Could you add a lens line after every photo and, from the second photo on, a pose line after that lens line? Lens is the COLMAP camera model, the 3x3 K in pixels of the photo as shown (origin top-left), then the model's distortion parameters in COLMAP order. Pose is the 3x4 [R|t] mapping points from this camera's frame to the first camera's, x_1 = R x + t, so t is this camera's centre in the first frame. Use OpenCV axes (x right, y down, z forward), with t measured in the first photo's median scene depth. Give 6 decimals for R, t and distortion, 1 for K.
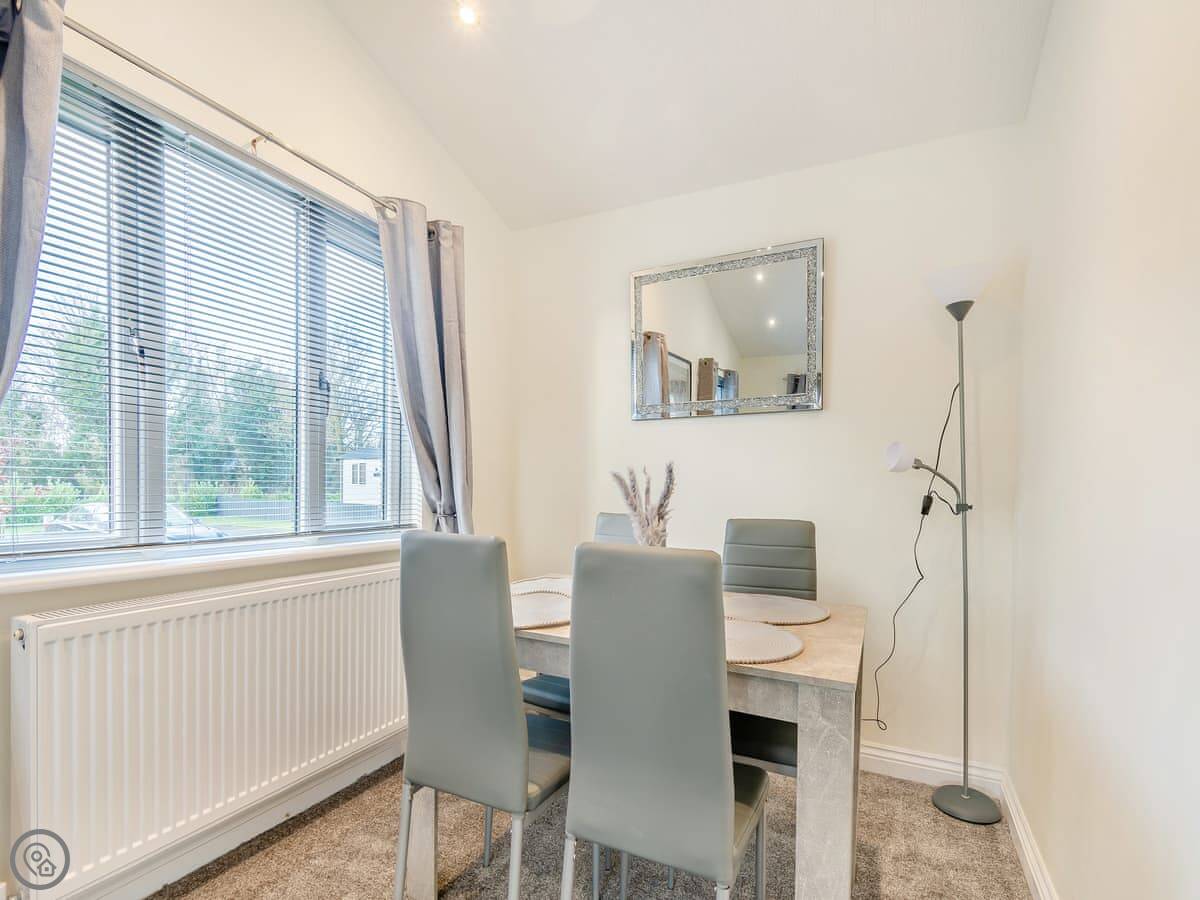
lens RADIAL K [[542.6, 0, 601.1], [0, 542.6, 493.9], [0, 0, 1]] dist [0.001001, 0.000027]
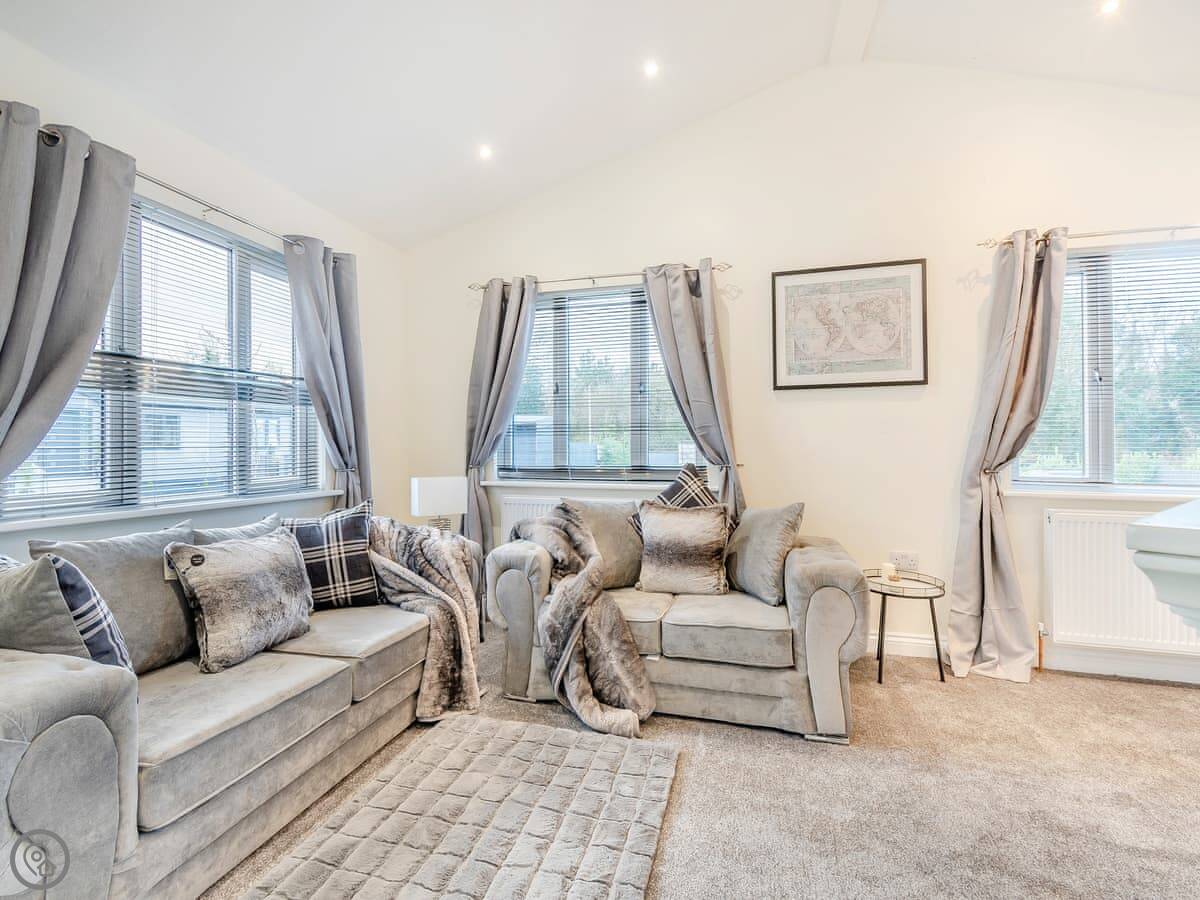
lens RADIAL K [[566.8, 0, 594.9], [0, 566.8, 442.0], [0, 0, 1]] dist [0.001123, -0.000264]
pose [[0.174091, -0.022449, -0.984474, 0.553310], [-0.019954, 0.999454, -0.026320, 0.028513], [0.984527, 0.024226, 0.173548, -0.754067]]
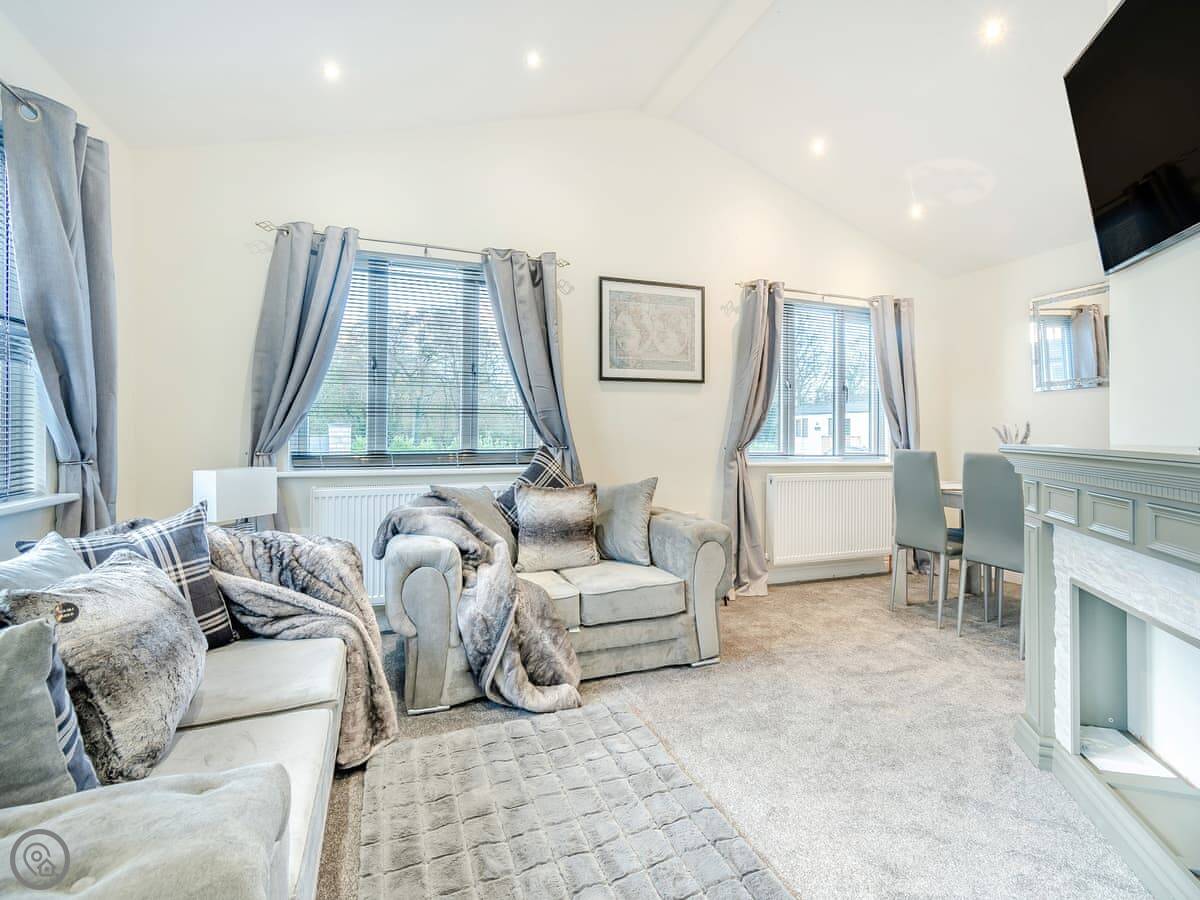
lens RADIAL K [[572.6, 0, 601.2], [0, 572.6, 426.4], [0, 0, 1]] dist [0.000901, 0.000193]
pose [[0.743977, -0.016152, -0.668010, 0.291636], [-0.009021, 0.999374, -0.034211, 0.039548], [0.668145, 0.031479, 0.743365, -1.332298]]
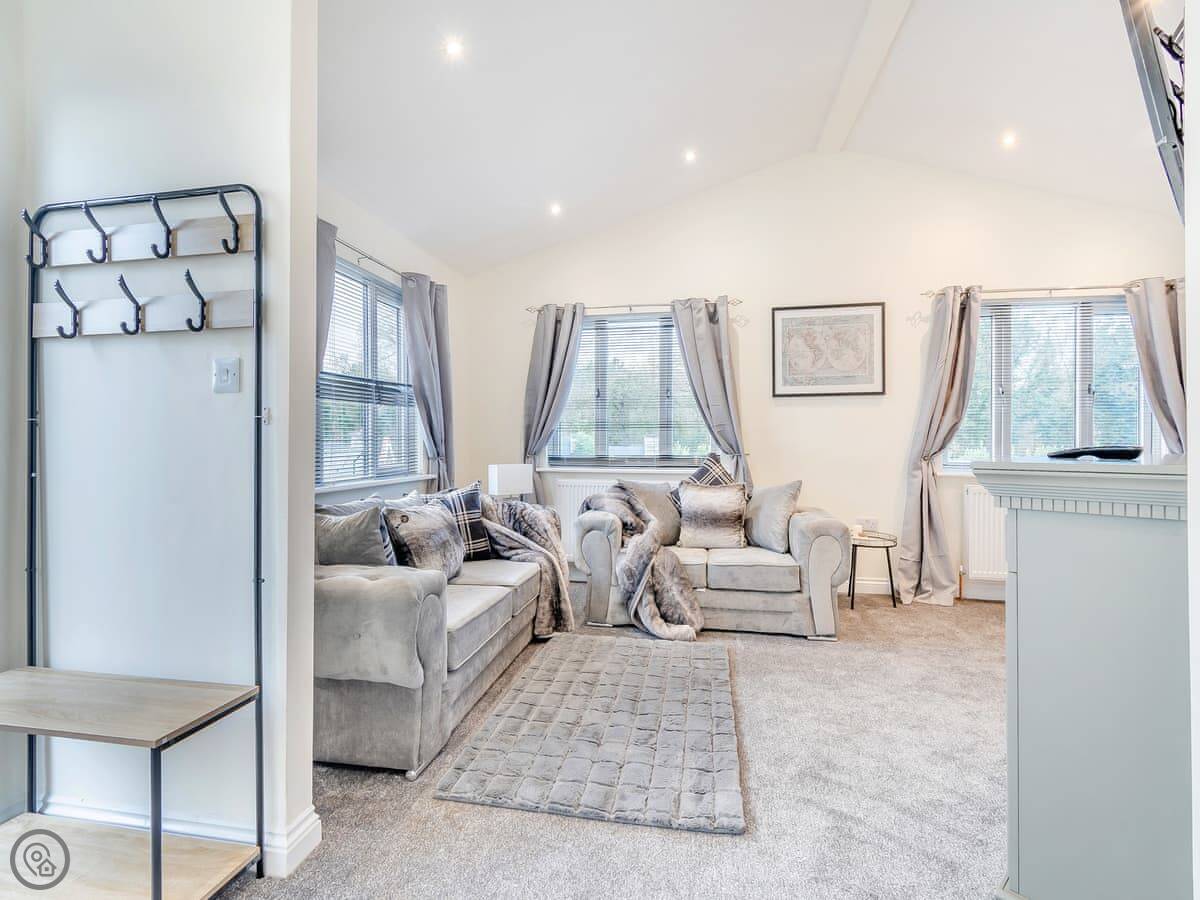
lens RADIAL K [[578.0, 0, 592.7], [0, 578.0, 442.4], [0, 0, 1]] dist [-0.000827, -0.000243]
pose [[0.258640, -0.010163, -0.965920, 0.965756], [-0.019969, 0.999675, -0.015865, 0.044732], [0.965767, 0.023391, 0.258353, -1.178331]]
